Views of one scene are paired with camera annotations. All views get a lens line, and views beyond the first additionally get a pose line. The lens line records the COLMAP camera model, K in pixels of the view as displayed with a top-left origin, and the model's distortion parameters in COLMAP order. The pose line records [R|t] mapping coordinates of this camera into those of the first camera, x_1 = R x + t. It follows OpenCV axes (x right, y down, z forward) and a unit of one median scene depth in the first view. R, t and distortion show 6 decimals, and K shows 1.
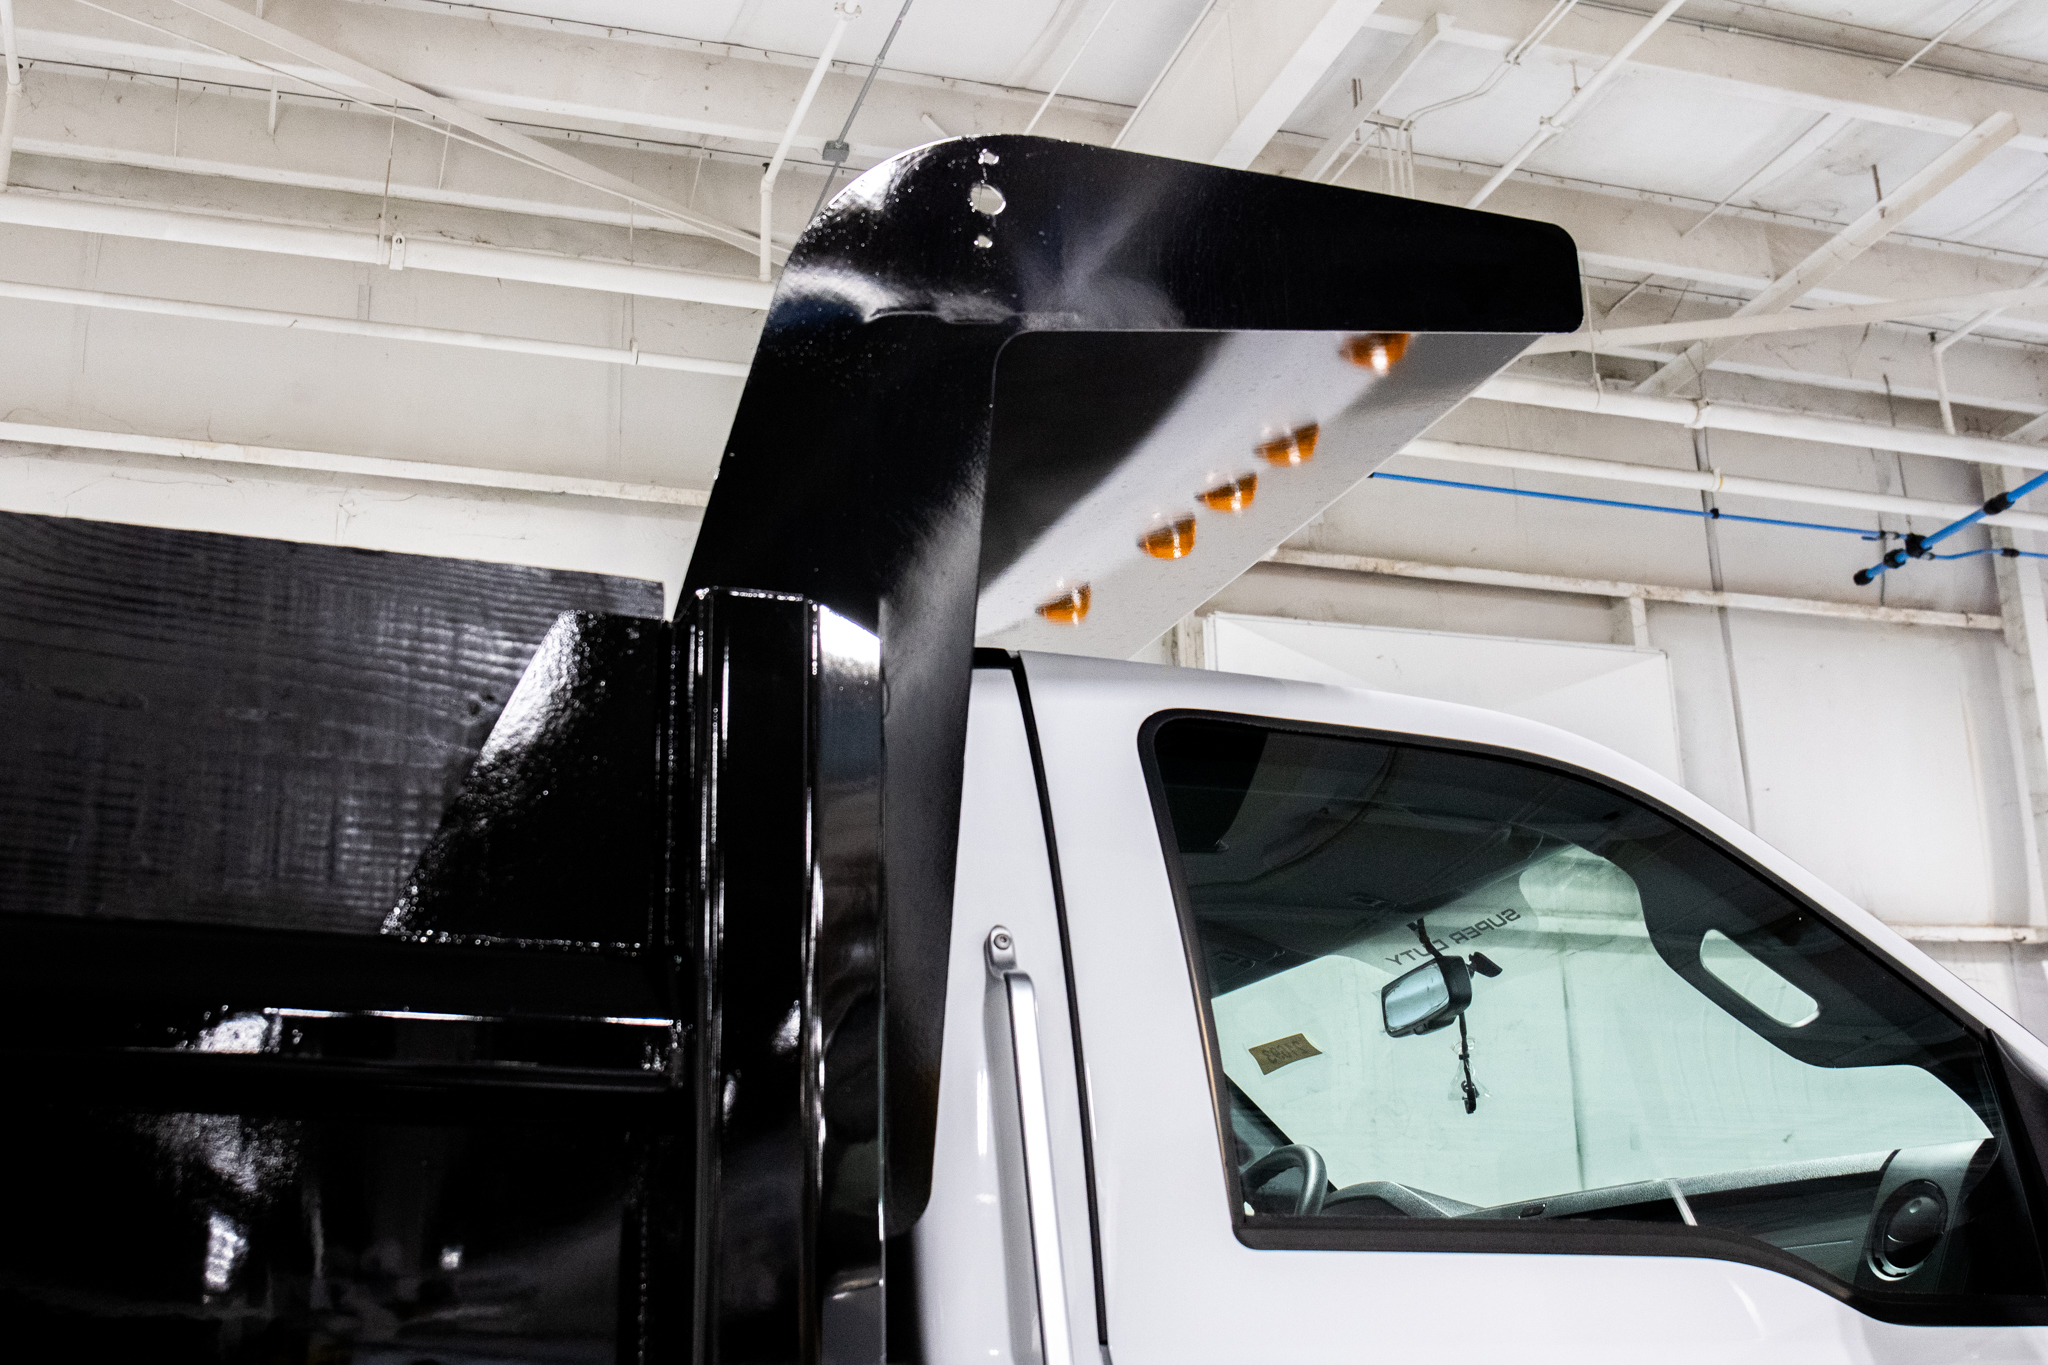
lens RADIAL K [[2413.3, 0, 1039.3], [0, 2413.3, 606.9], [0, 0, 1]] dist [-0.123251, 0.188359]
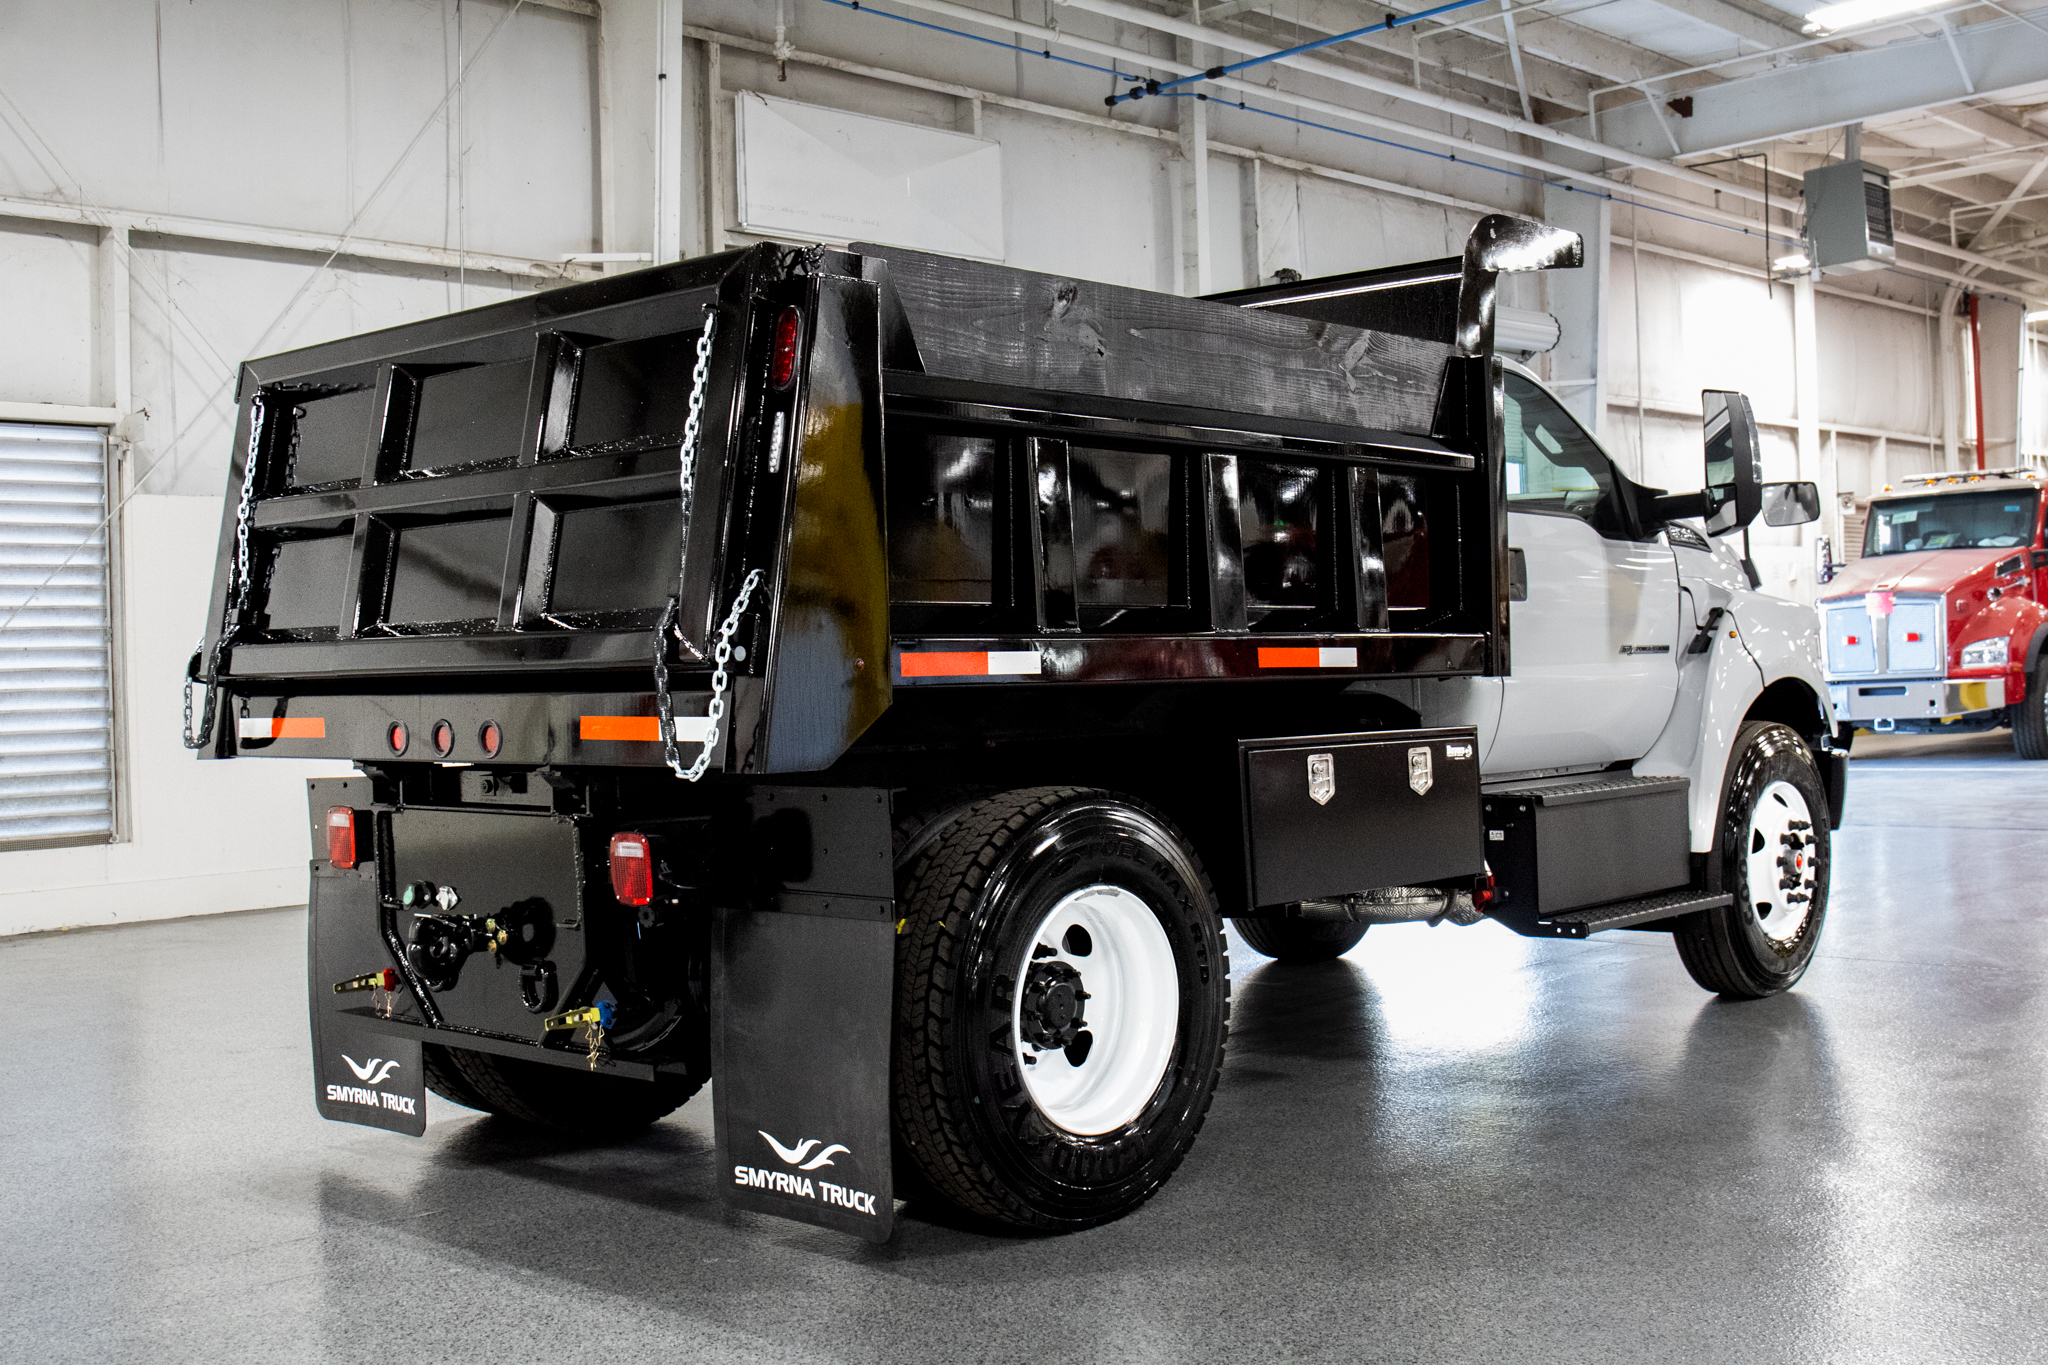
lens RADIAL K [[2307.1, 0, 1025.5], [0, 2307.1, 638.2], [0, 0, 1]] dist [-0.106723, 0.119457]
pose [[0.884942, 0.000918, 0.465700, -0.387462], [-0.141463, 0.953275, 0.266934, -0.069881], [-0.443696, -0.302101, 0.843723, -0.309151]]
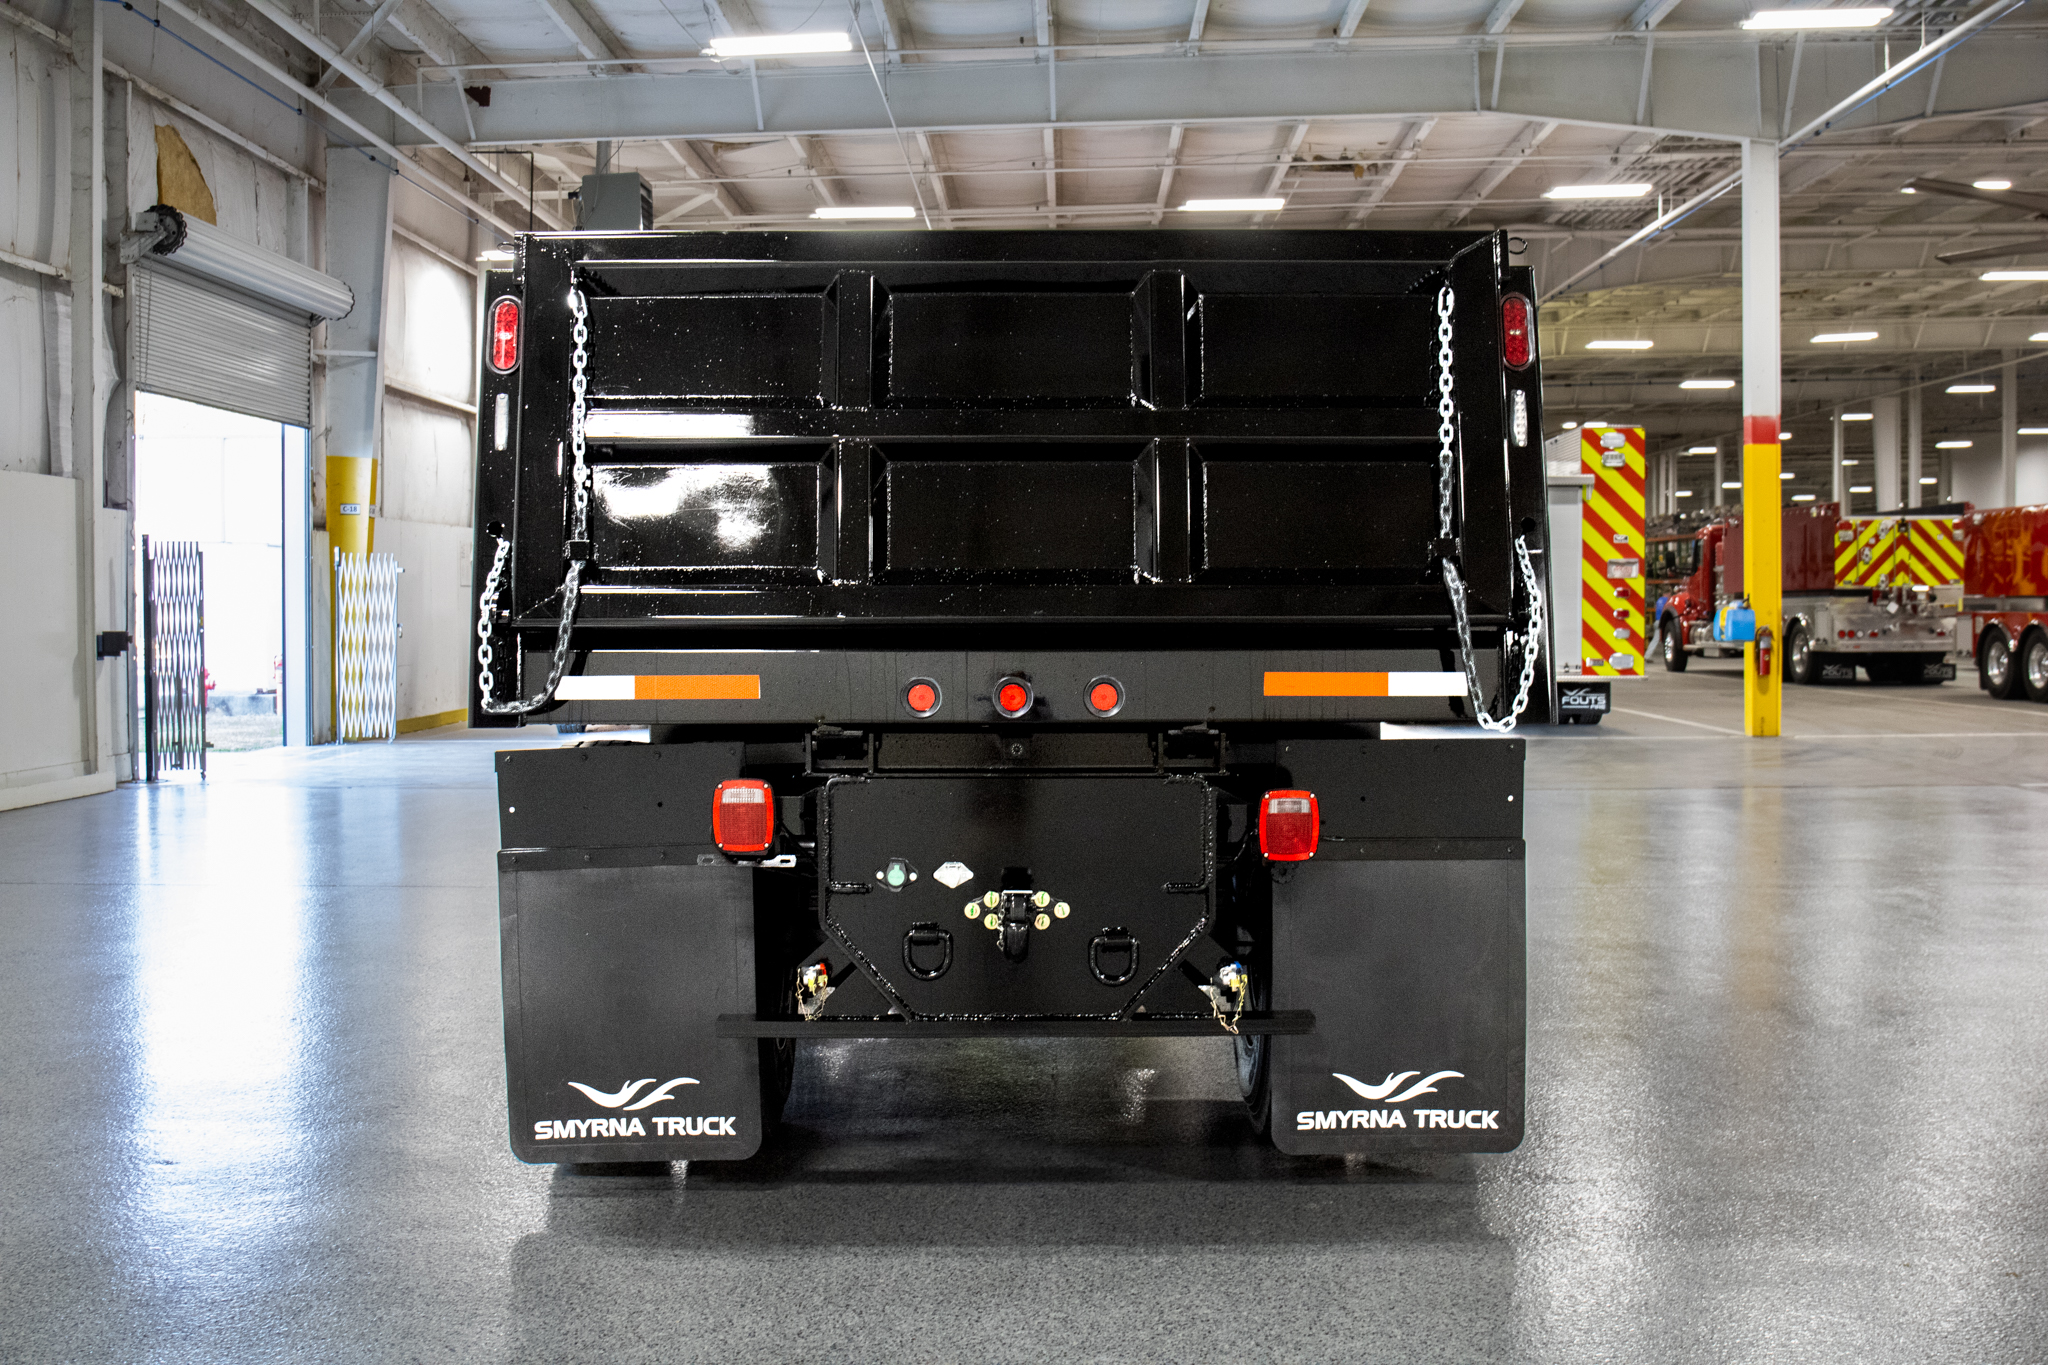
lens RADIAL K [[2244.7, 0, 1061.2], [0, 2244.7, 677.7], [0, 0, 1]] dist [-0.105556, 0.100561]
pose [[0.312245, -0.010929, 0.949939, -0.663032], [-0.307986, 0.944763, 0.112104, 0.036888], [-0.898692, -0.327571, 0.291632, -0.000679]]
